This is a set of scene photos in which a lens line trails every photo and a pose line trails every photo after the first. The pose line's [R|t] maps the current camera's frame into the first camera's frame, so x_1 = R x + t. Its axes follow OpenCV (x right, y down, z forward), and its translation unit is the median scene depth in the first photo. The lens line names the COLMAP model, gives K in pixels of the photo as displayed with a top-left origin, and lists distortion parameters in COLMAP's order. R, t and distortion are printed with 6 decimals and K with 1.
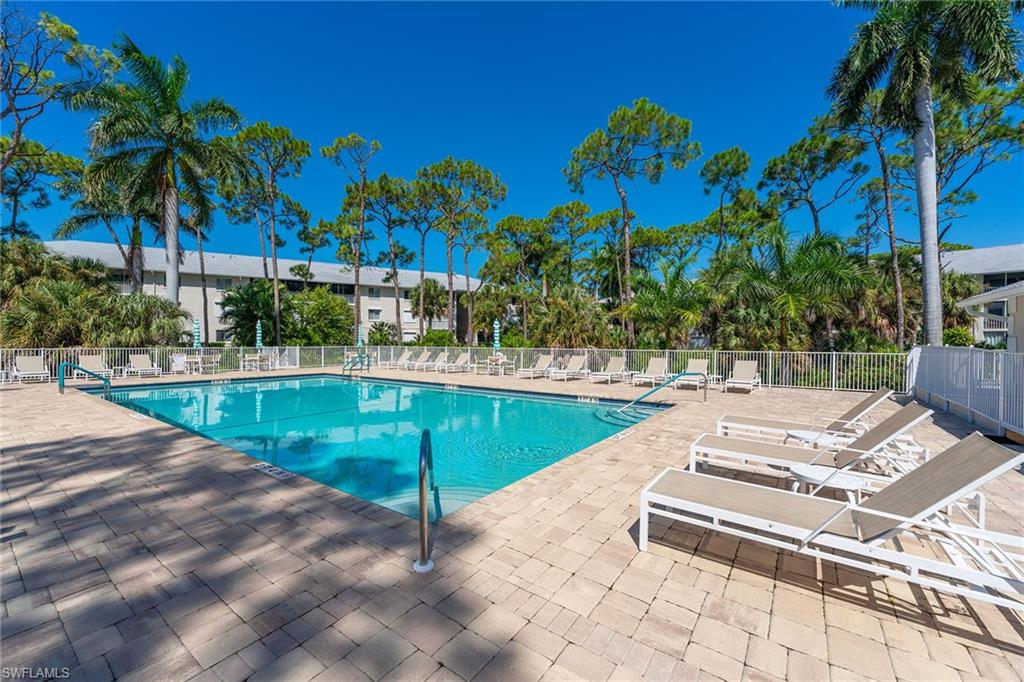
lens RADIAL K [[396.4, 0, 512.0], [0, 396.4, 341.0], [0, 0, 1]] dist [-0.000505, -0.000059]
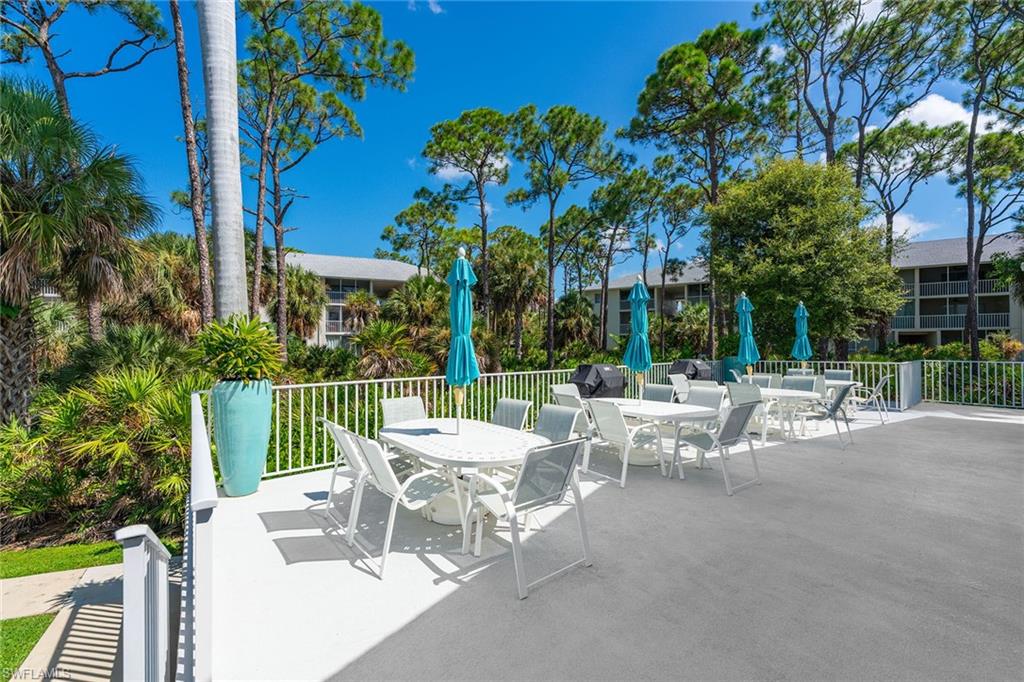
lens RADIAL K [[396.4, 0, 512.0], [0, 396.4, 341.0], [0, 0, 1]] dist [-0.000505, -0.000059]
pose [[0.265241, -0.001064, 0.964182, 0.385592], [0.005710, 0.999984, -0.000467, -0.006382], [-0.964165, 0.005630, 0.265243, 0.308746]]
